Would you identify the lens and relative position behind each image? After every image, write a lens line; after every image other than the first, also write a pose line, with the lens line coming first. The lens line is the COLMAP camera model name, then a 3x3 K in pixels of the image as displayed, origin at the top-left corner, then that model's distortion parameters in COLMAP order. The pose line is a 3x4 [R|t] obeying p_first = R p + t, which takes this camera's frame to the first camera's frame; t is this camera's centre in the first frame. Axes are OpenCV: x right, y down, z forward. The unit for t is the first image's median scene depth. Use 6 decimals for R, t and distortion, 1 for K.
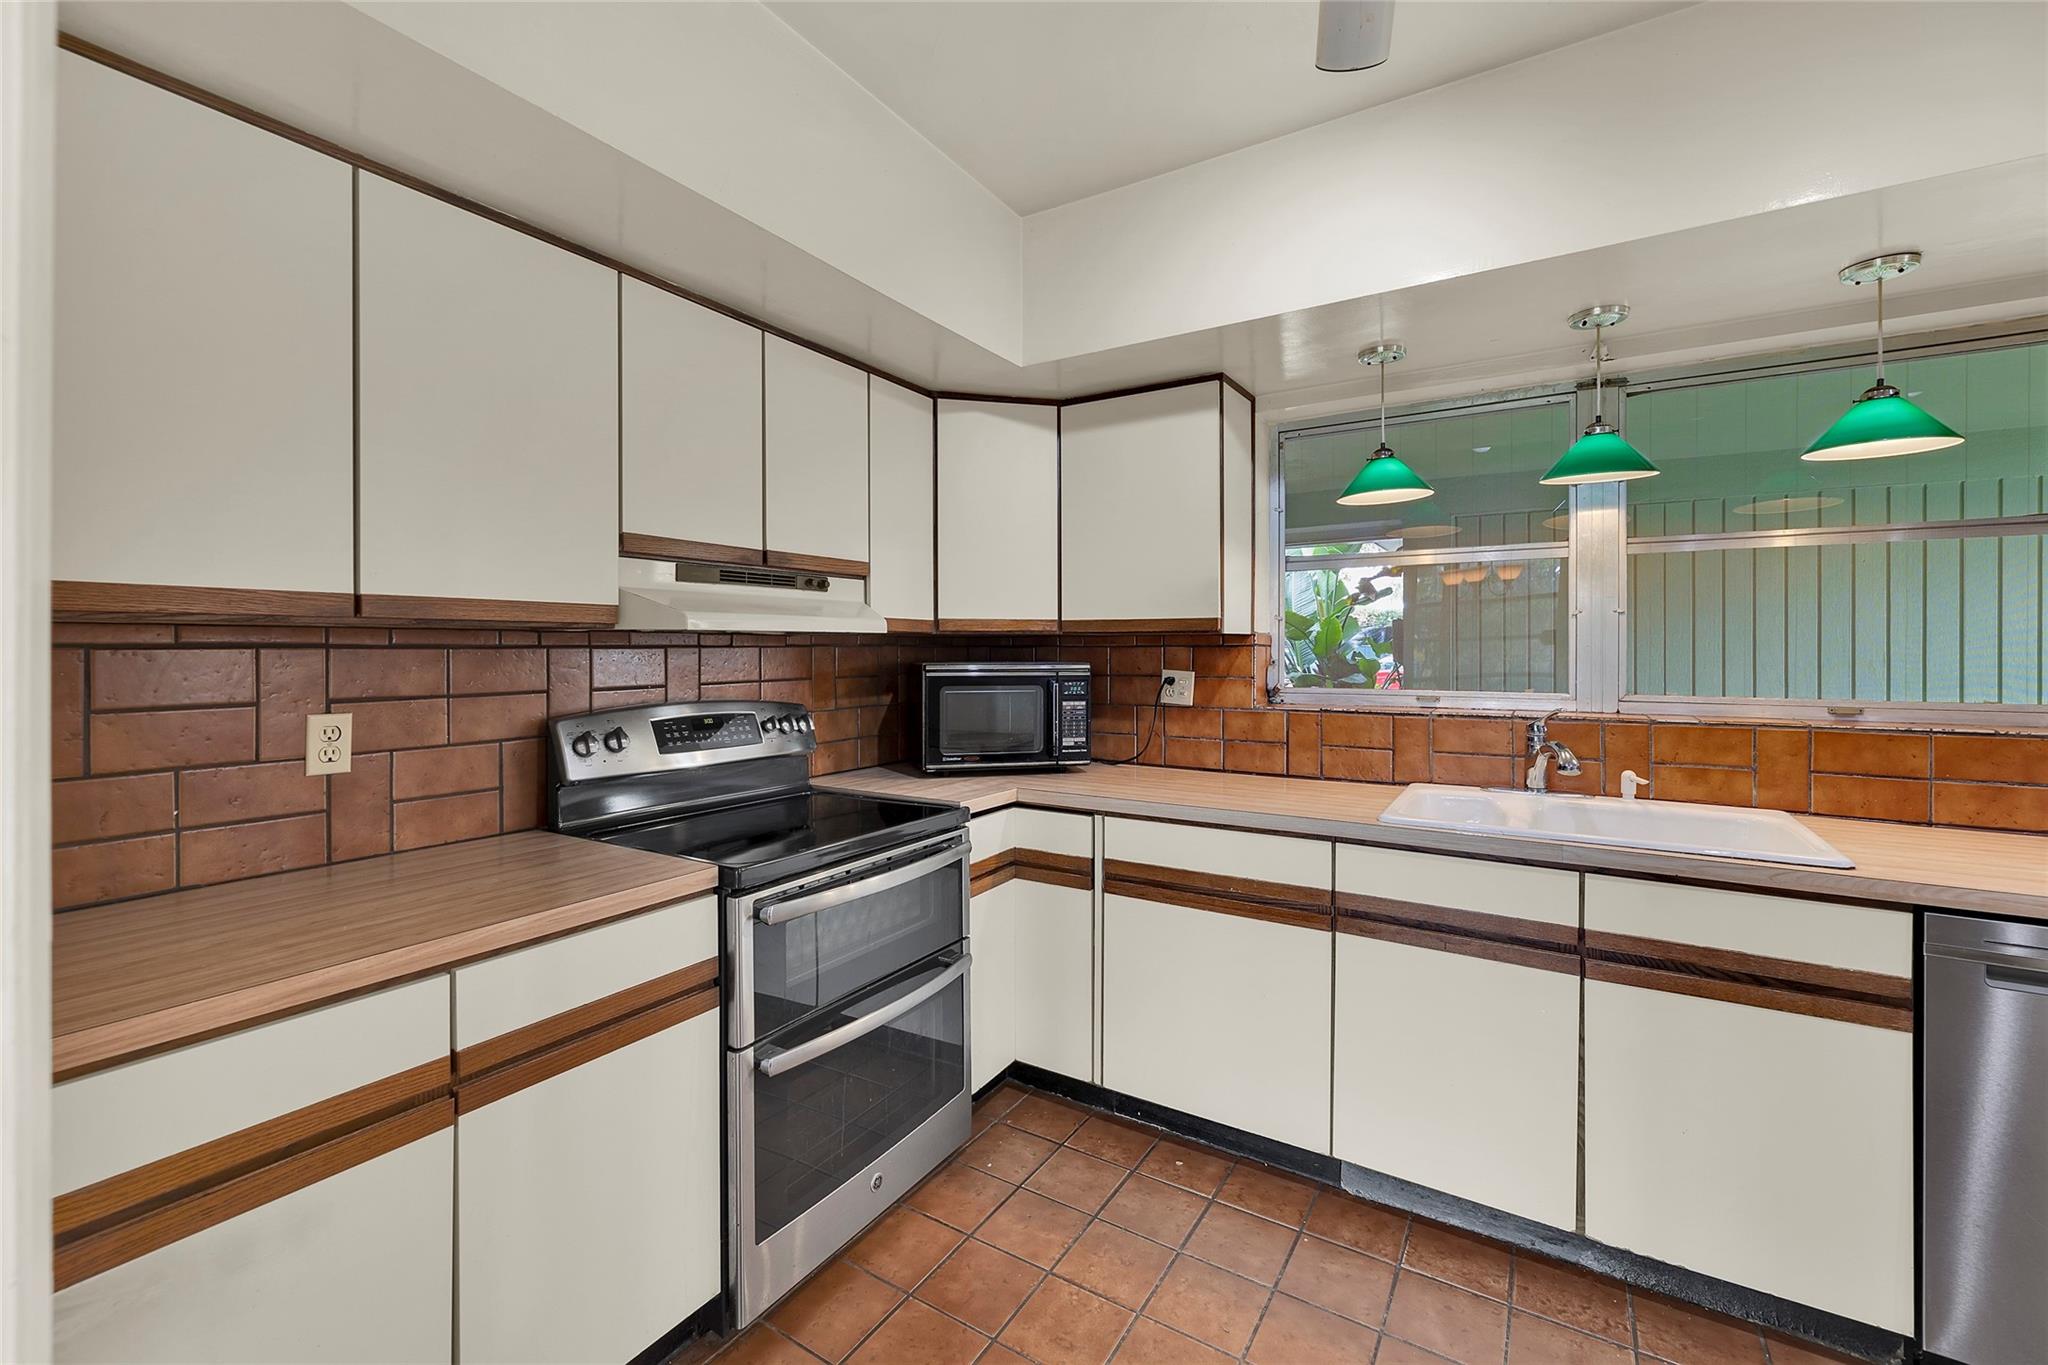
lens RADIAL K [[851.7, 0, 1026.1], [0, 851.7, 654.5], [0, 0, 1]] dist [-0.001709, -0.000158]
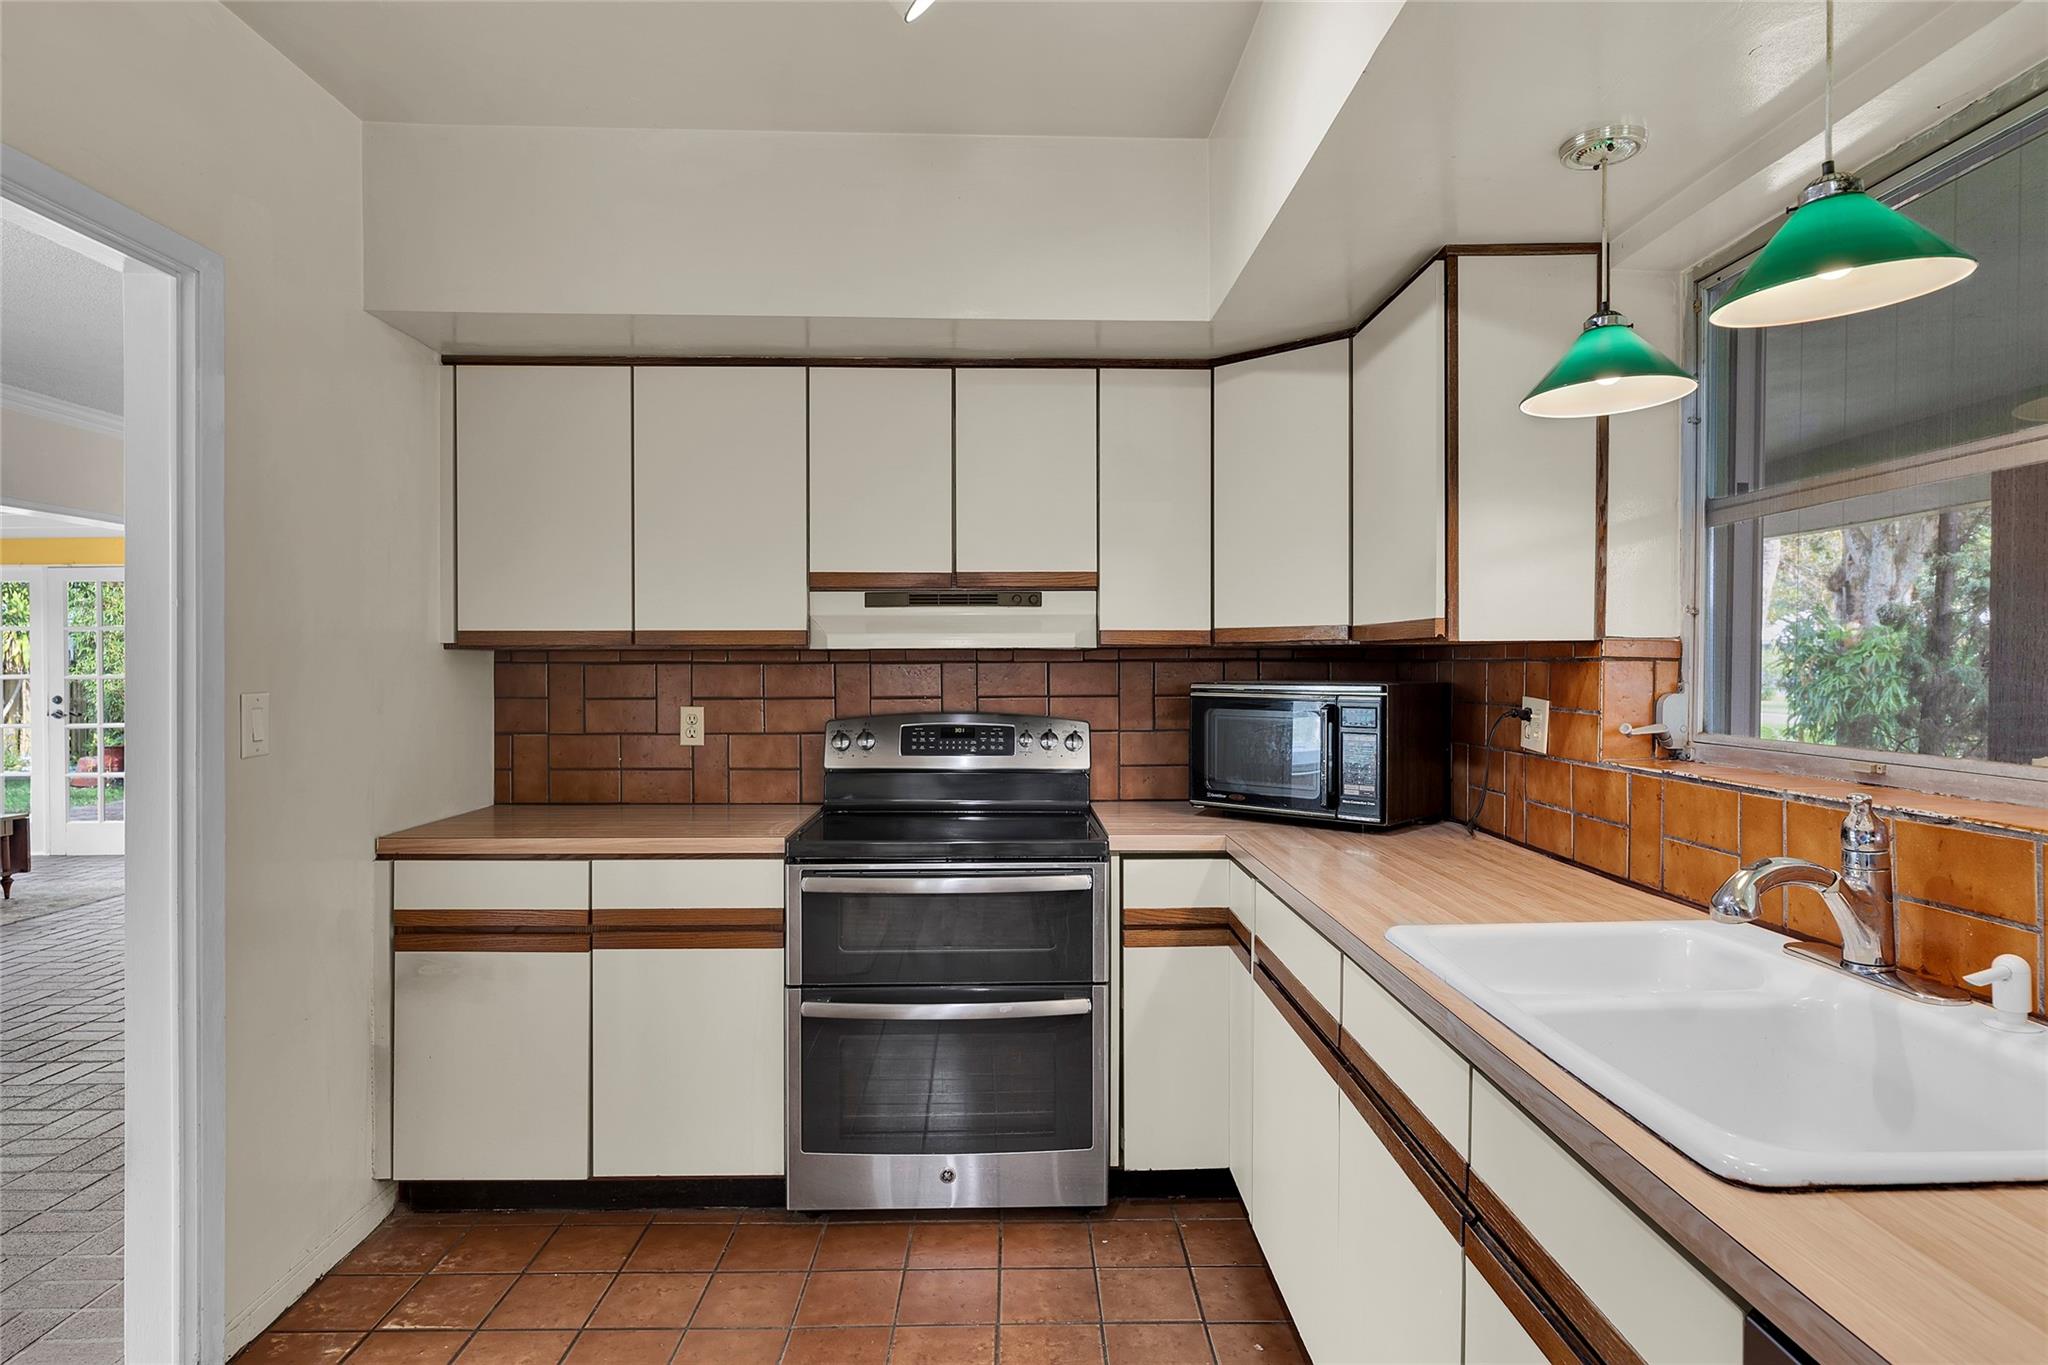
lens RADIAL K [[1128.8, 0, 1024.0], [0, 1128.8, 682.5], [0, 0, 1]] dist [0.001466, 0.000058]
pose [[0.546908, 0.014273, -0.837071, 0.900305], [-0.004703, 0.999891, 0.013977, -0.003817], [0.837179, -0.003707, 0.546916, 0.282907]]
